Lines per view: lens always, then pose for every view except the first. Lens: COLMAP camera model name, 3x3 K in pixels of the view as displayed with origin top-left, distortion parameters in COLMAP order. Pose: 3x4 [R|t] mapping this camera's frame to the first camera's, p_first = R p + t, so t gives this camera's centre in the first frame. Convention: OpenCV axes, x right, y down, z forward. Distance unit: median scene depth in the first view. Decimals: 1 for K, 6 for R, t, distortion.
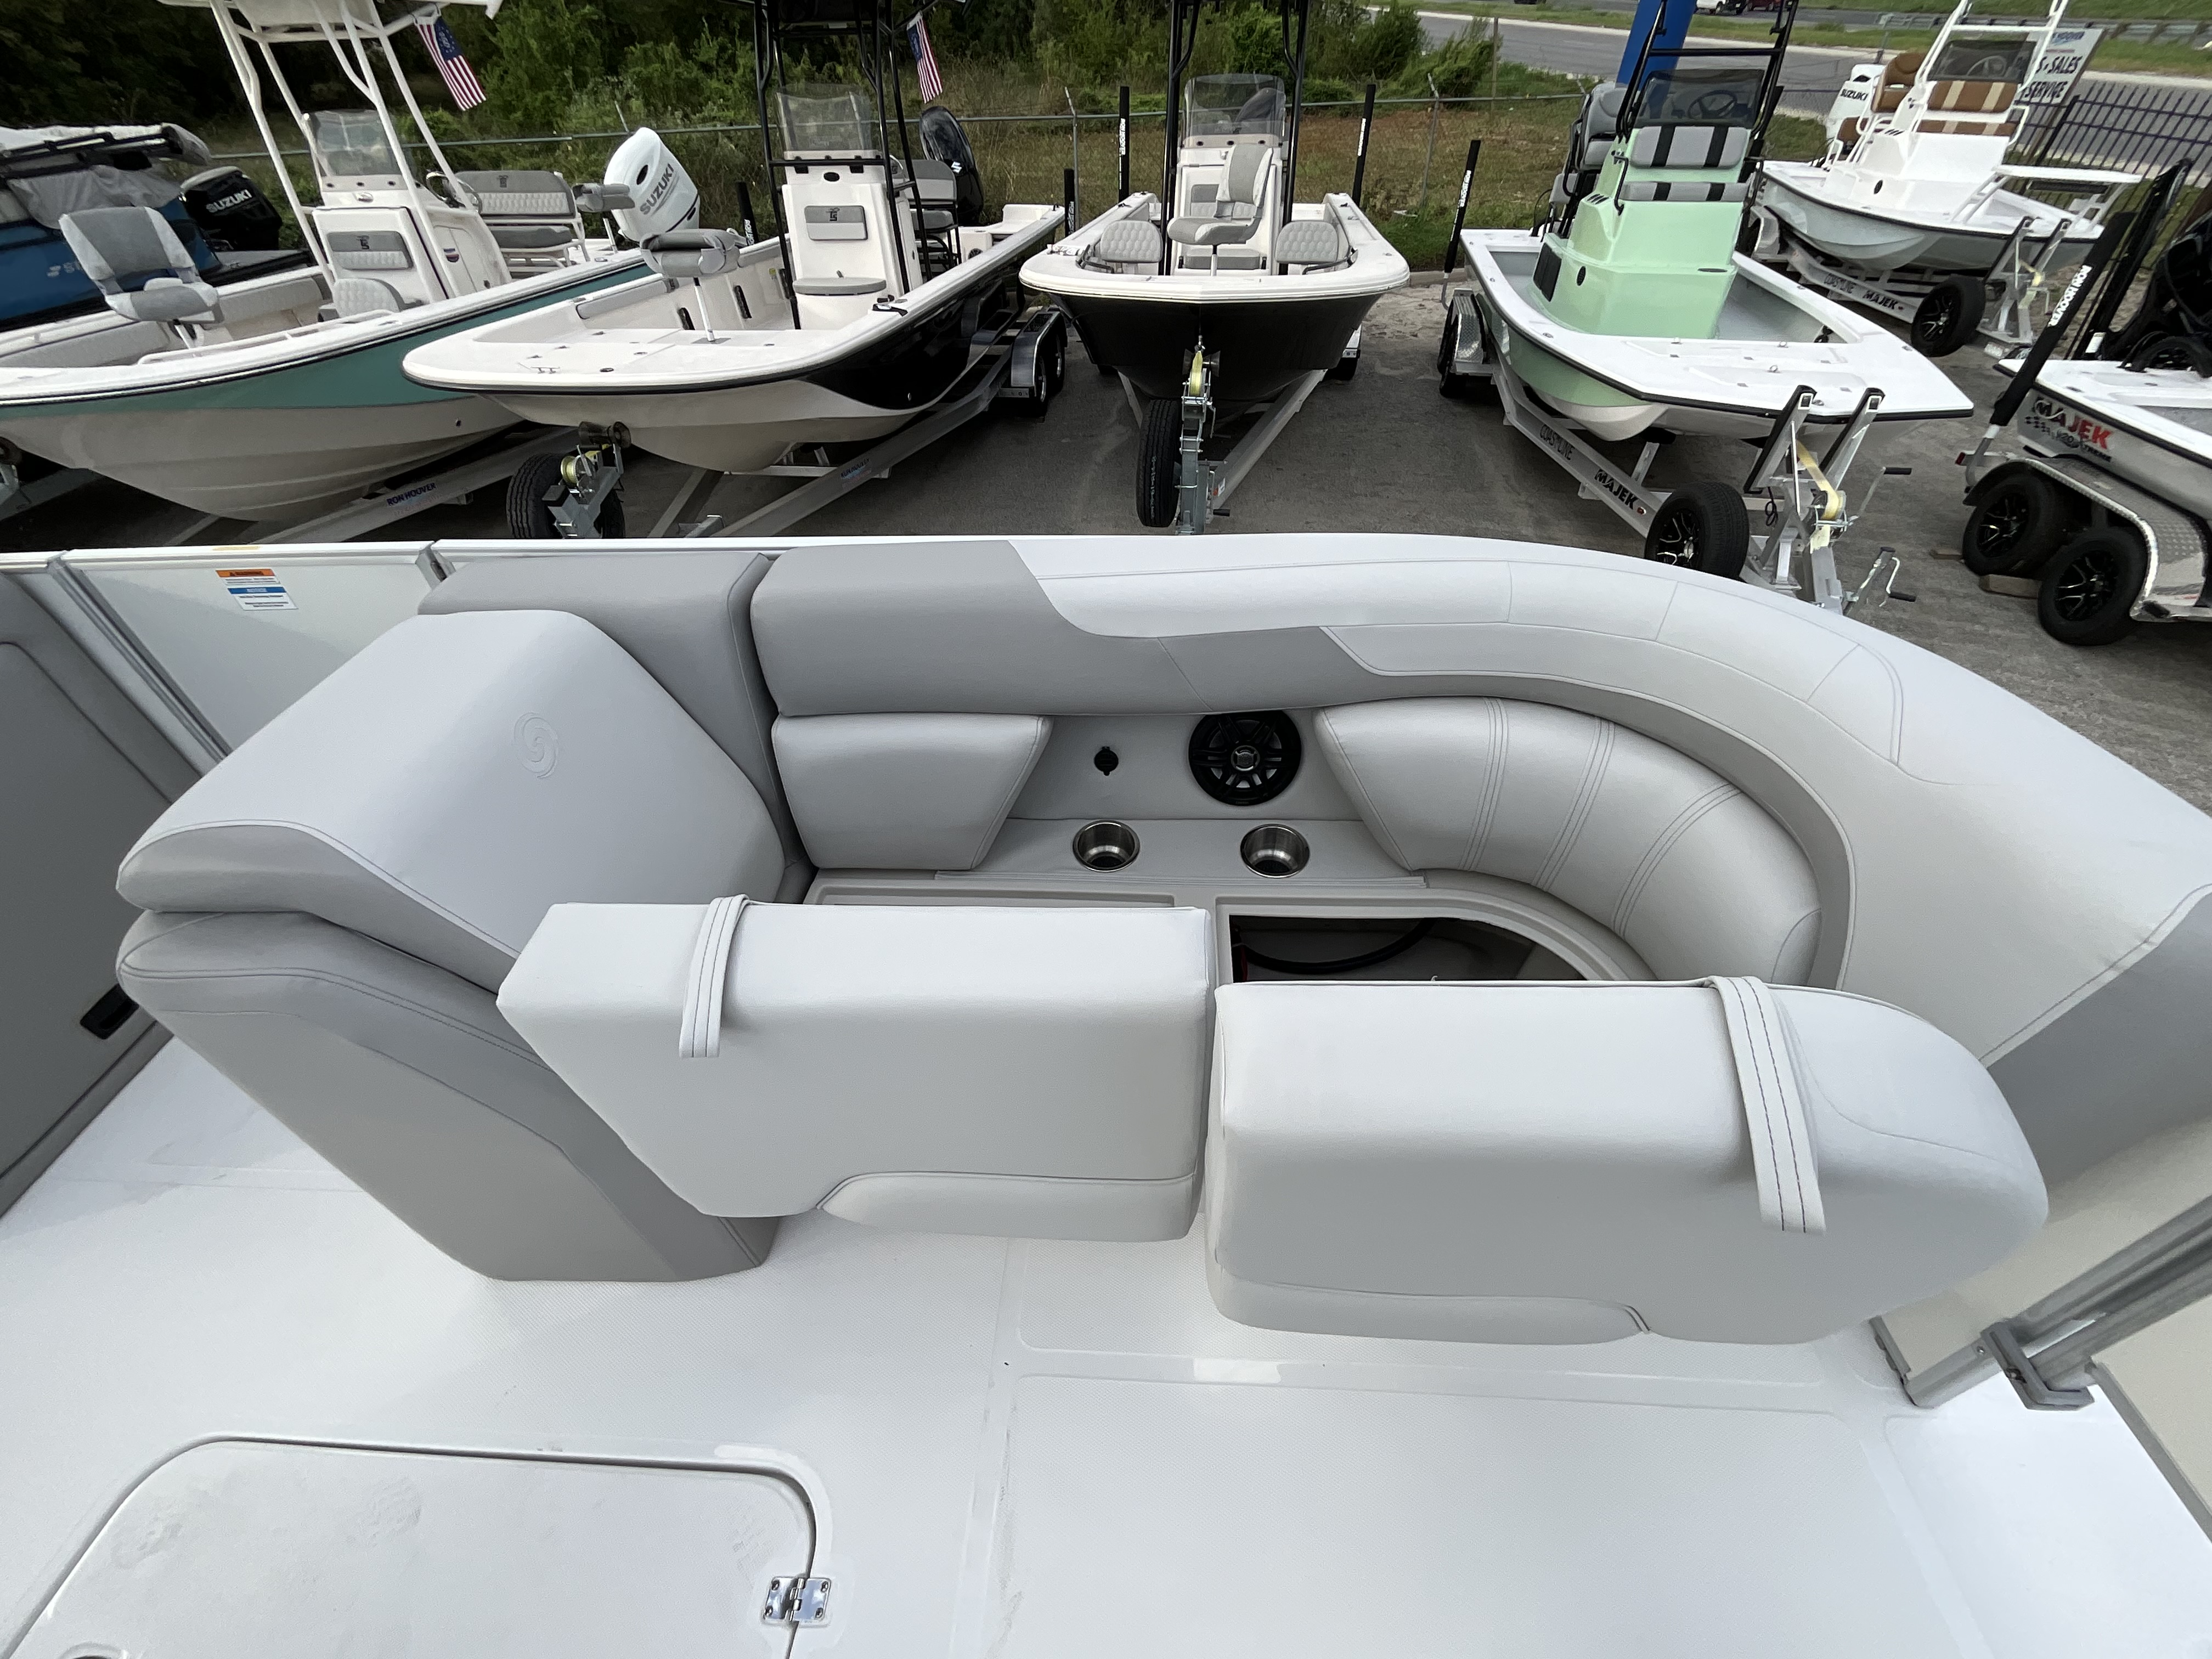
lens RADIAL K [[895.0, 0, 1103.4], [0, 895.0, 827.9], [0, 0, 1]] dist [0.014404, -0.007706]
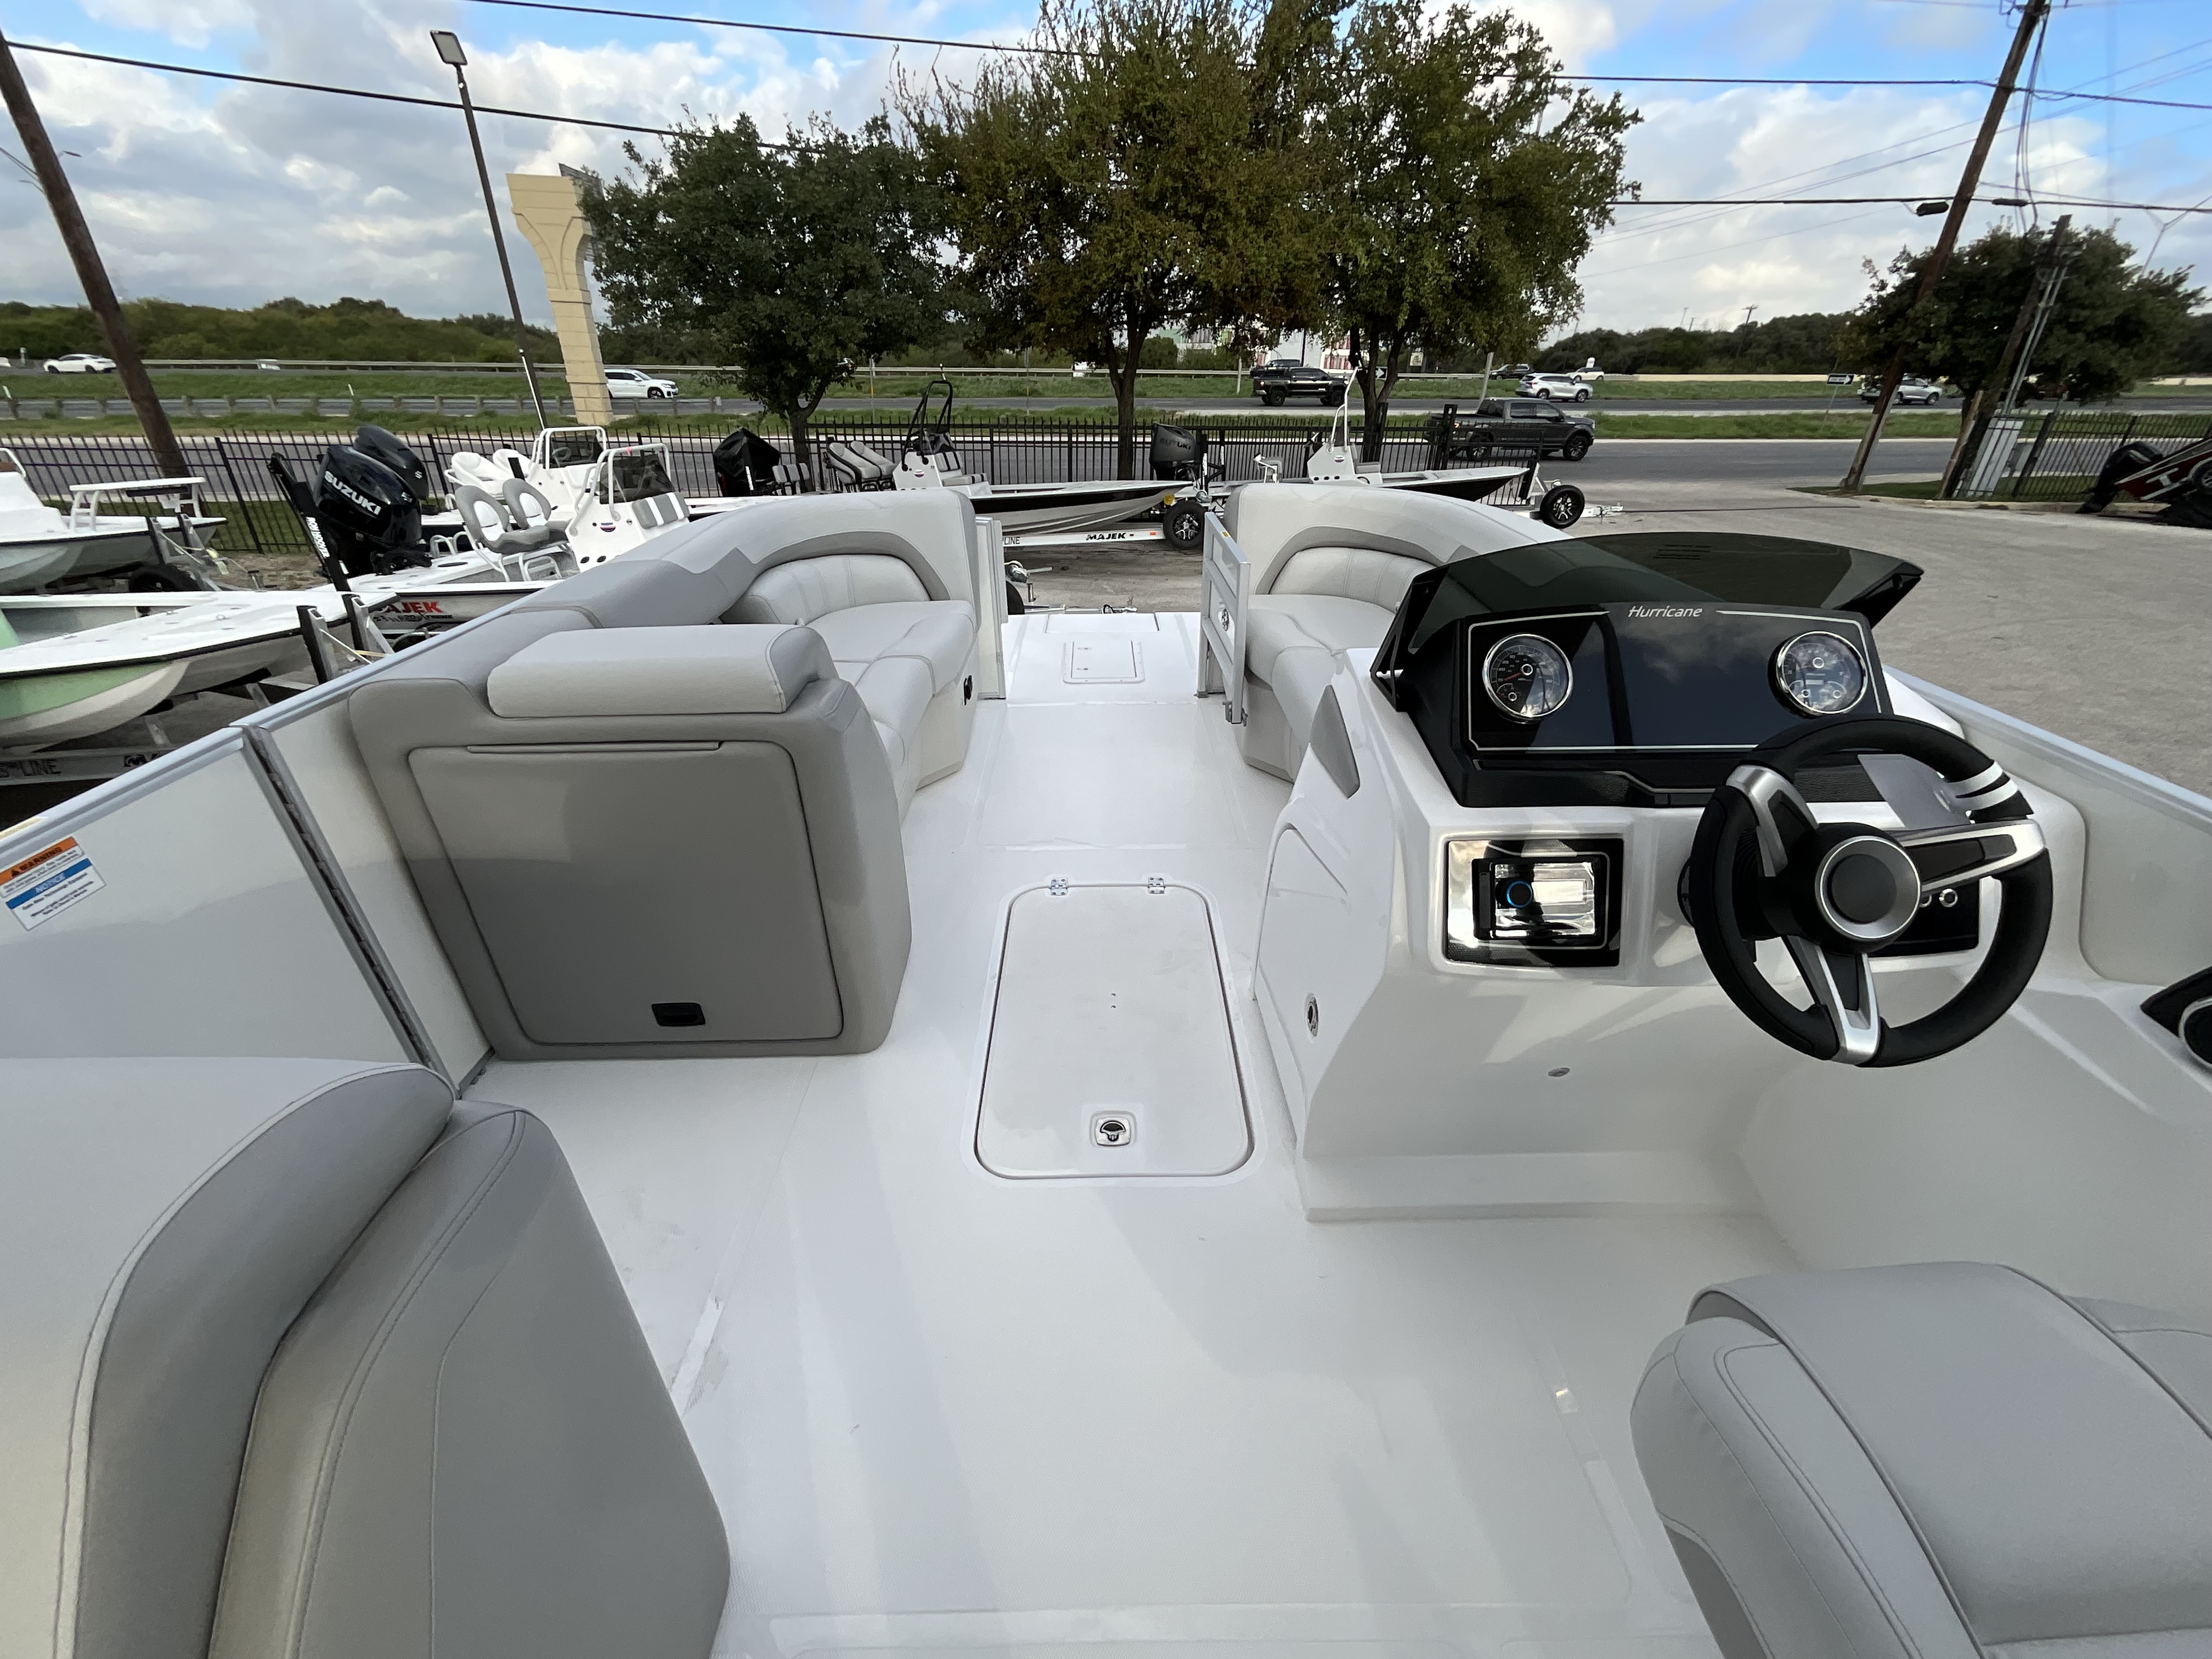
lens RADIAL K [[896.7, 0, 1106.4], [0, 896.7, 827.0], [0, 0, 1]] dist [0.008017, -0.003998]
pose [[-0.069009, -0.437478, 0.896577, -0.399076], [0.675402, 0.640941, 0.364728, 0.003885], [-0.734214, 0.630720, 0.251243, 0.041722]]
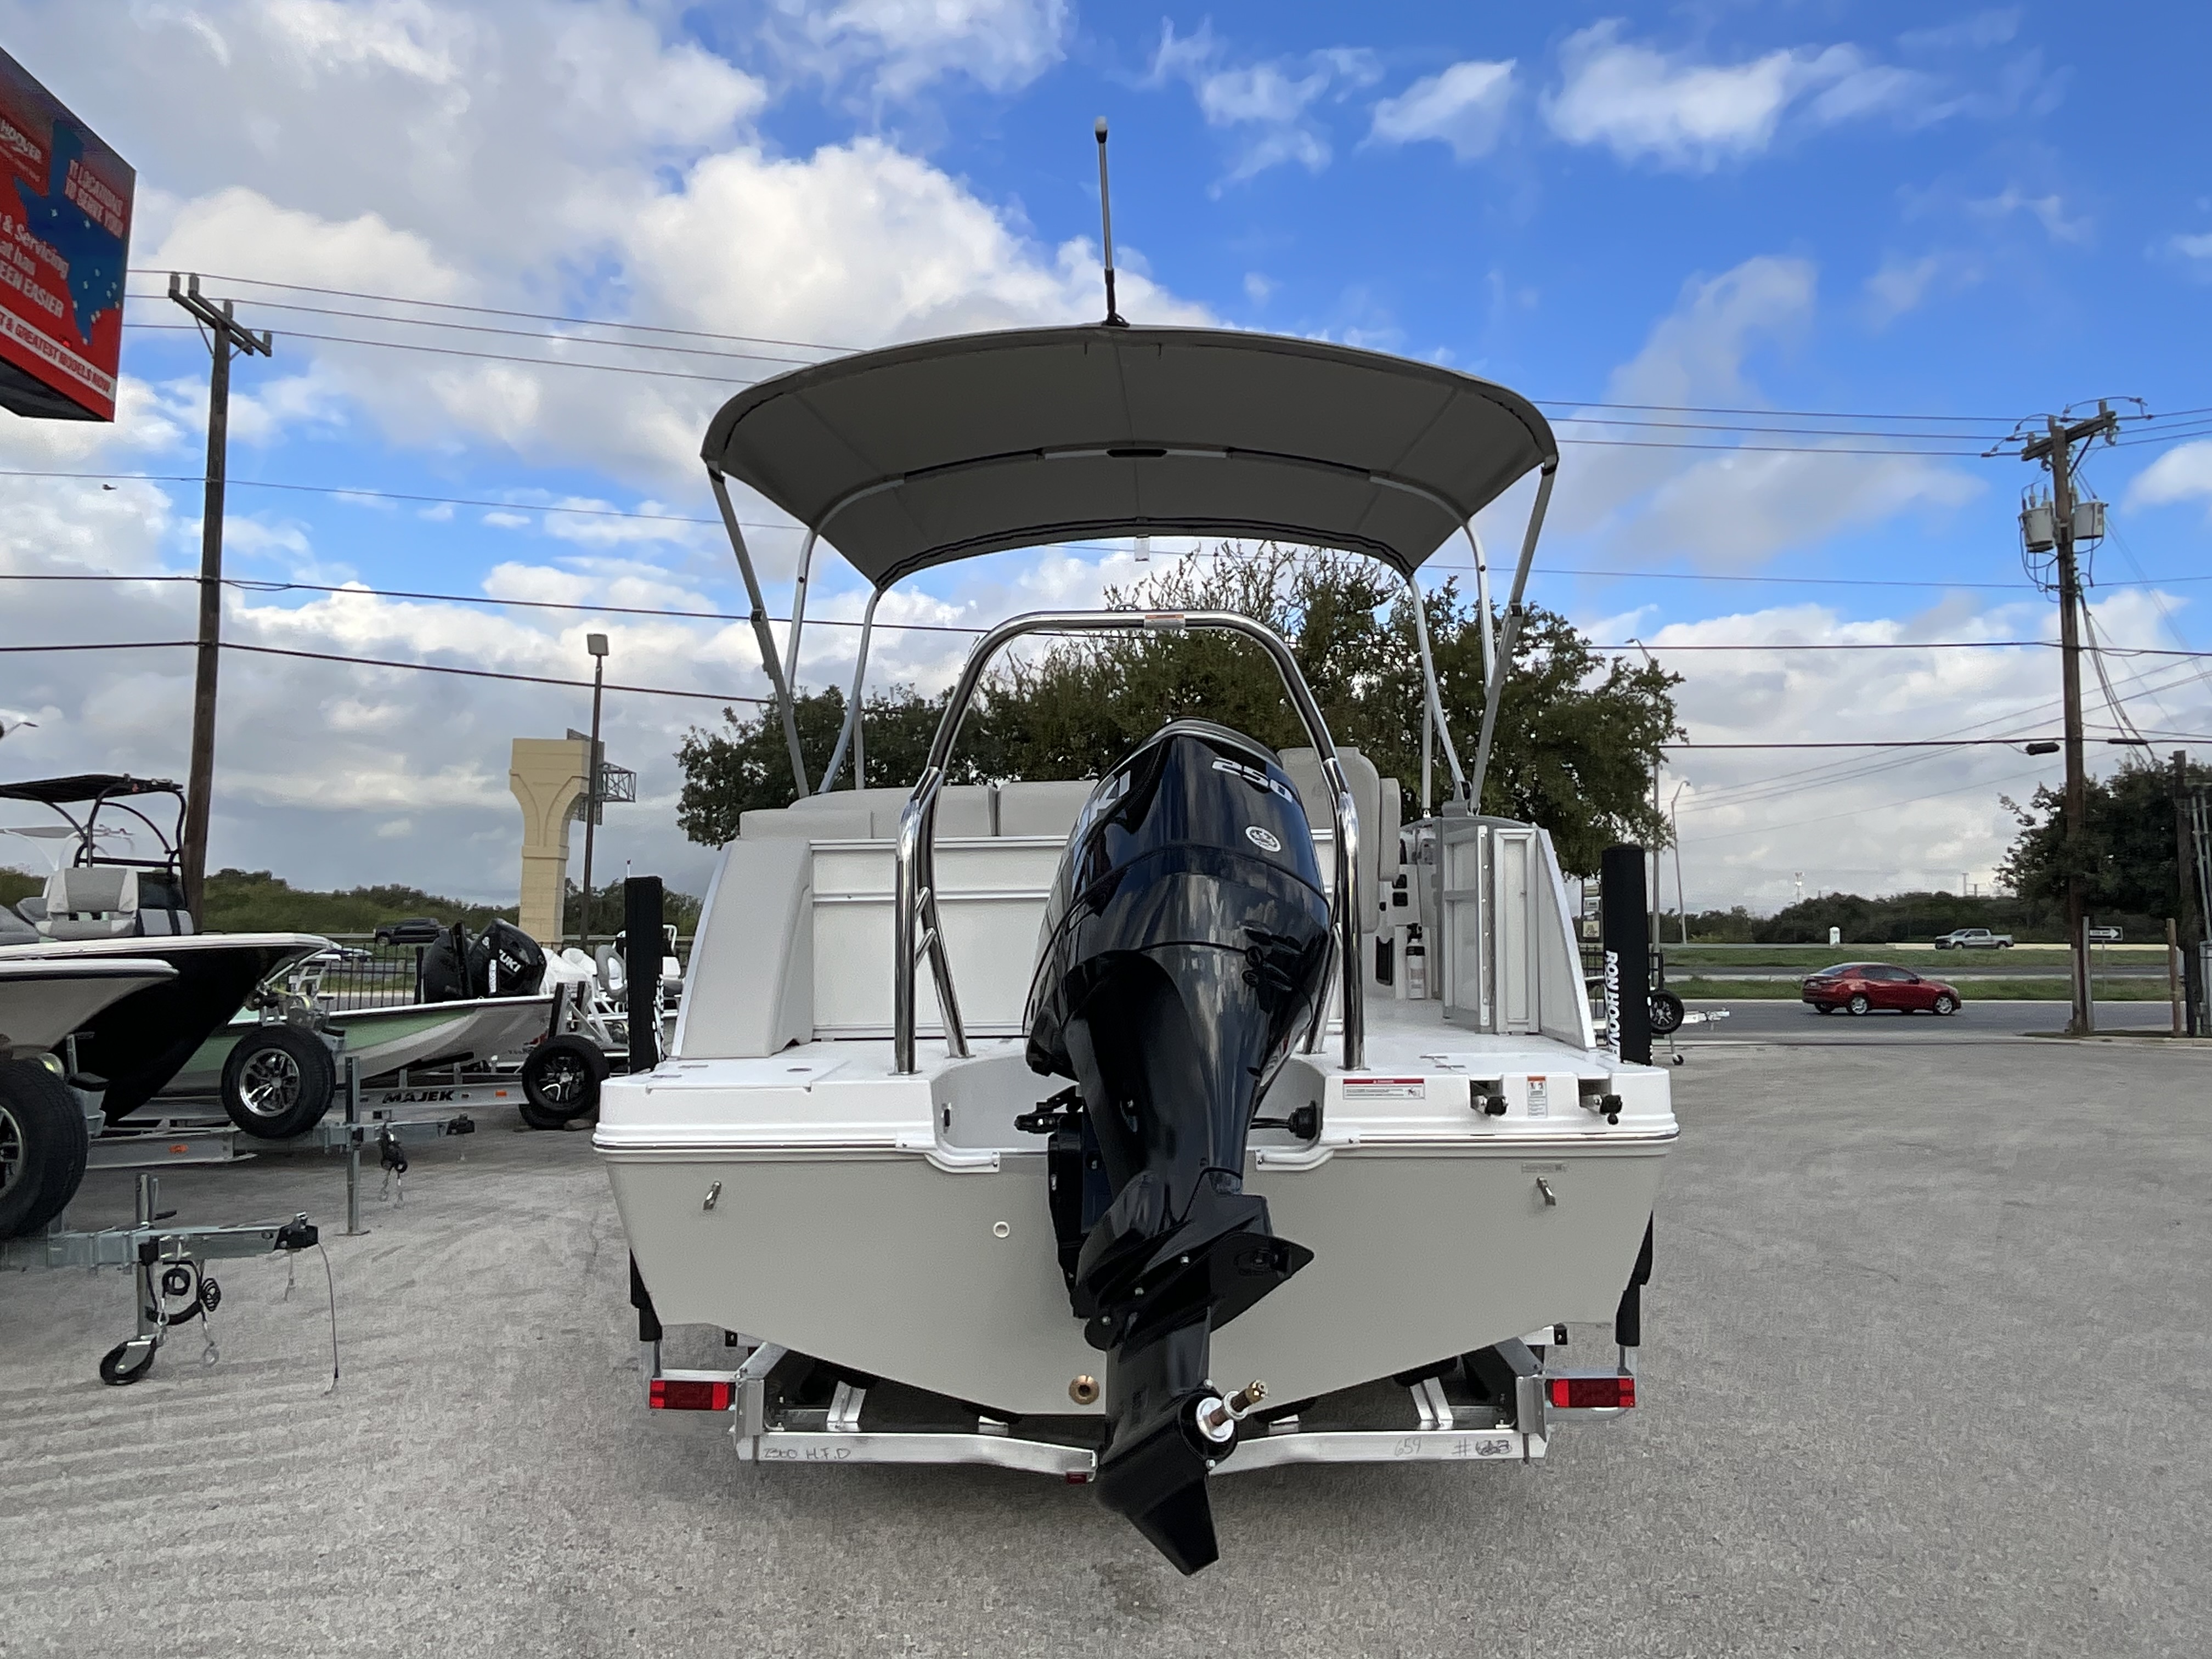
lens RADIAL K [[1391.7, 0, 1106.0], [0, 1391.7, 829.5], [0, 0, 1]] dist [-0.005090, 0.000485]
pose [[-0.018517, 0.105604, 0.994236, -1.315541], [0.678411, 0.731793, -0.065093, 0.114871], [-0.734449, 0.673295, -0.085193, 0.189912]]
